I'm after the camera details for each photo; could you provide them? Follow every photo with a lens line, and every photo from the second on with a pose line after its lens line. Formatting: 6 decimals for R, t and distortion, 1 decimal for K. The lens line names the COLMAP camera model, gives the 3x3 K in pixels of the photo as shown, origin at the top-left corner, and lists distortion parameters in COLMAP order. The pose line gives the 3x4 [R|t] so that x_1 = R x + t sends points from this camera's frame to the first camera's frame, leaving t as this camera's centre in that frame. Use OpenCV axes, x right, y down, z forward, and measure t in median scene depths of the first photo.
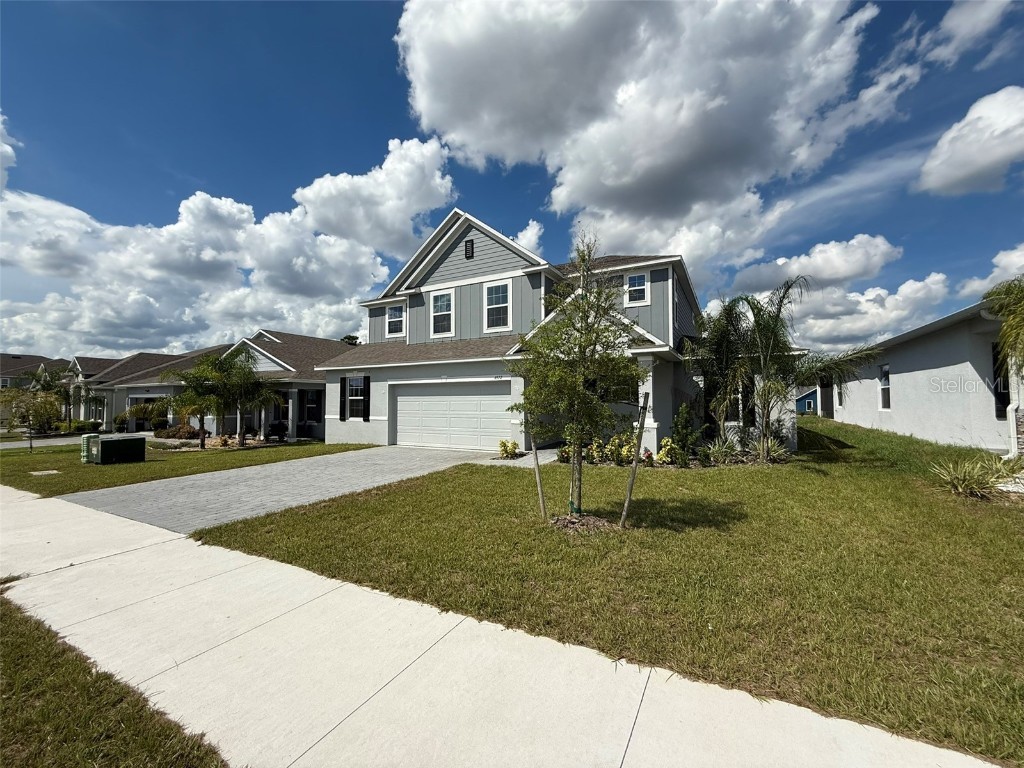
lens RADIAL K [[408.4, 0, 508.9], [0, 408.4, 383.5], [0, 0, 1]] dist [0.000322, 0.000071]
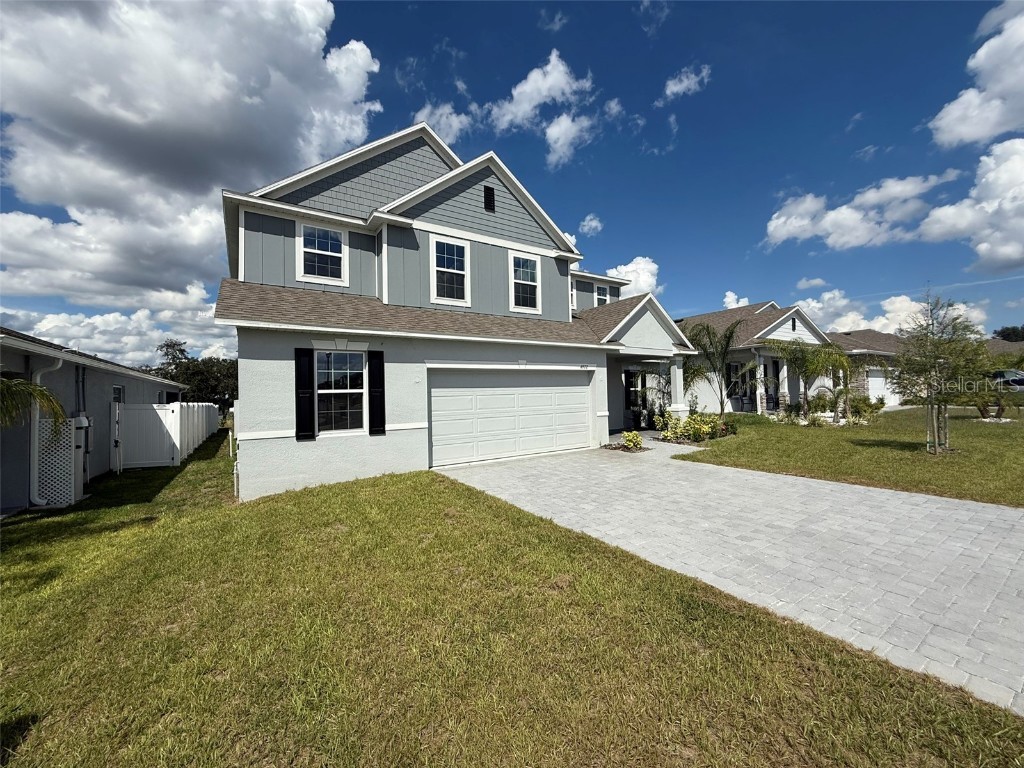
lens RADIAL K [[408.4, 0, 508.9], [0, 408.4, 383.5], [0, 0, 1]] dist [0.000322, 0.000071]
pose [[0.473129, 0.016849, 0.880832, -0.756026], [-0.013948, 0.999835, -0.011633, 0.029823], [-0.880883, -0.006782, 0.473286, 0.598049]]
